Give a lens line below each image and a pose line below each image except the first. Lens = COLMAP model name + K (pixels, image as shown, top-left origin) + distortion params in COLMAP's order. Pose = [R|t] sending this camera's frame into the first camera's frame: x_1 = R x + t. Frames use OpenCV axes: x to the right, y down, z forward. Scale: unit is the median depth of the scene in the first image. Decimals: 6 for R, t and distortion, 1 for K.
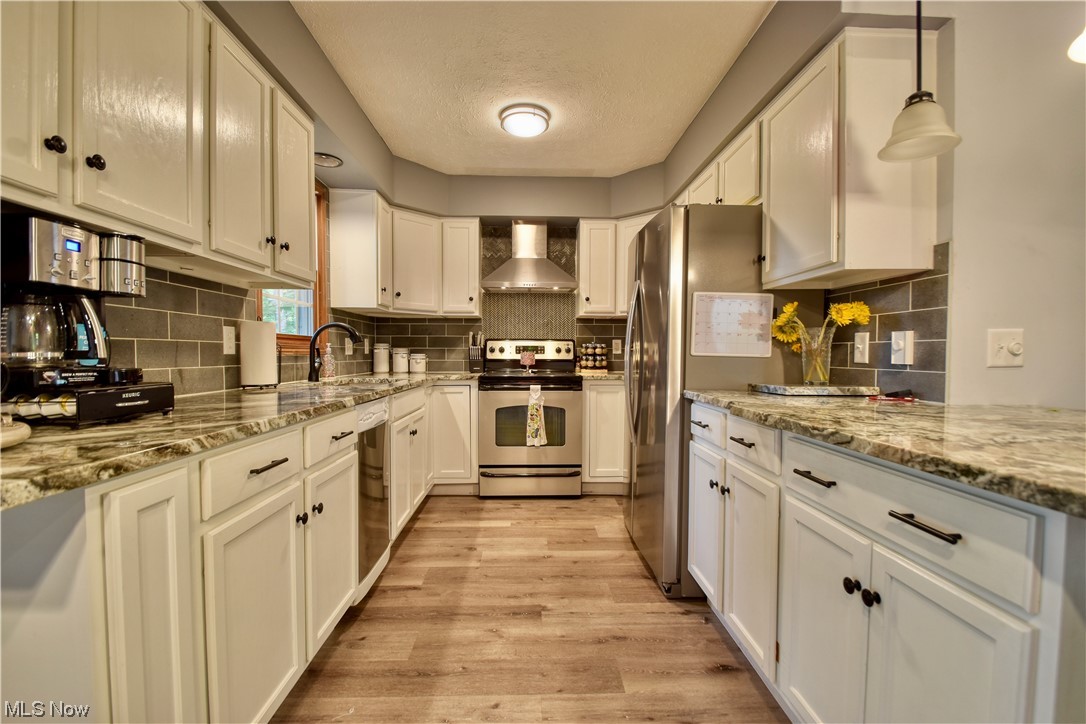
lens RADIAL K [[477.0, 0, 543.9], [0, 477.0, 366.5], [0, 0, 1]] dist [0.012445, -0.013229]
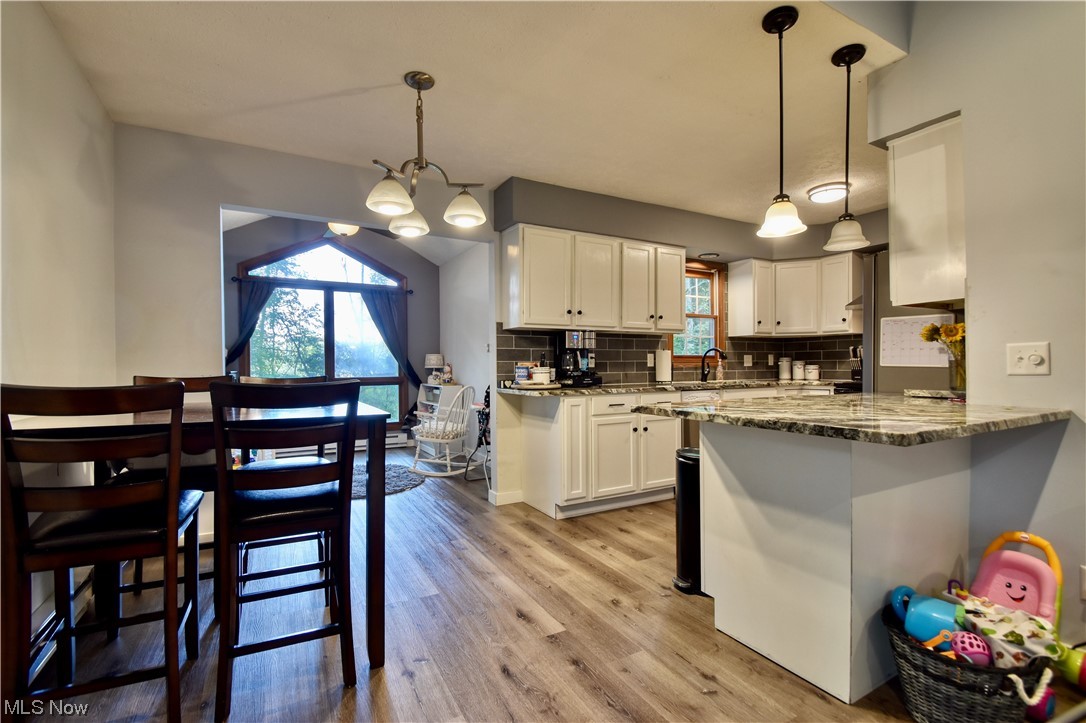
lens RADIAL K [[491.1, 0, 536.5], [0, 491.1, 365.2], [0, 0, 1]] dist [-0.000533, -0.000139]
pose [[0.444025, -0.006795, -0.895989, 0.902999], [-0.015815, 0.999756, -0.015419, 0.008369], [0.895875, 0.021017, 0.443809, -0.369554]]
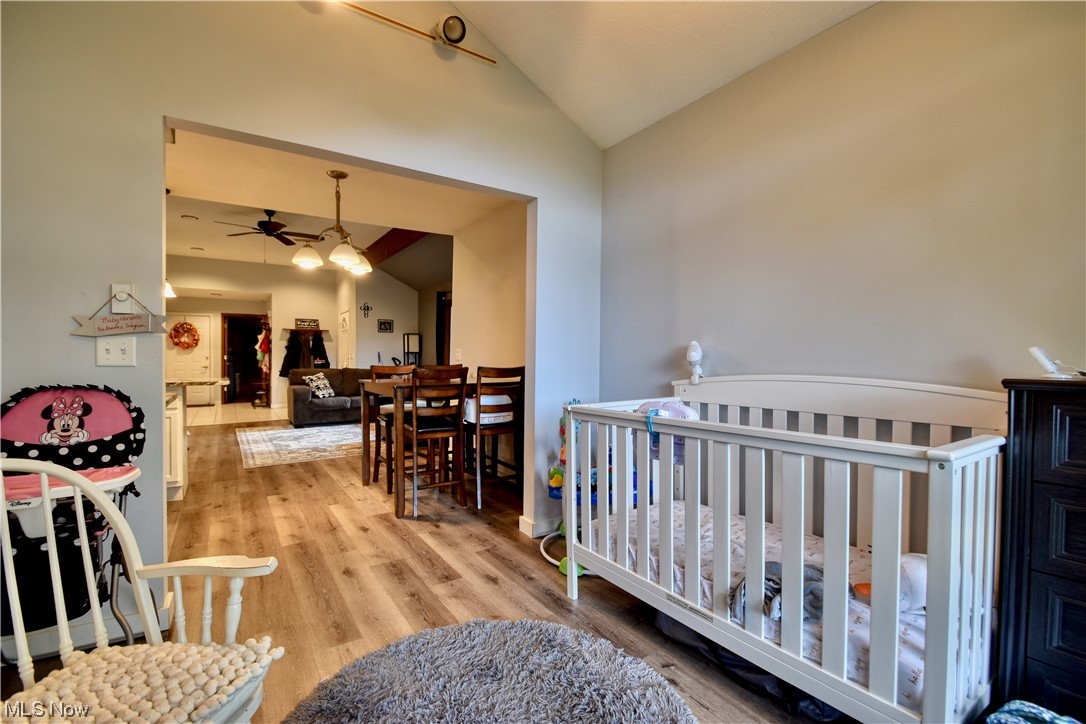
lens RADIAL K [[477.0, 0, 543.9], [0, 477.0, 366.5], [0, 0, 1]] dist [0.012445, -0.013229]
pose [[-0.526402, -0.019218, 0.850018, -1.559324], [0.017730, 0.999279, 0.033572, -0.022395], [-0.850051, 0.032744, -0.525682, 0.077608]]
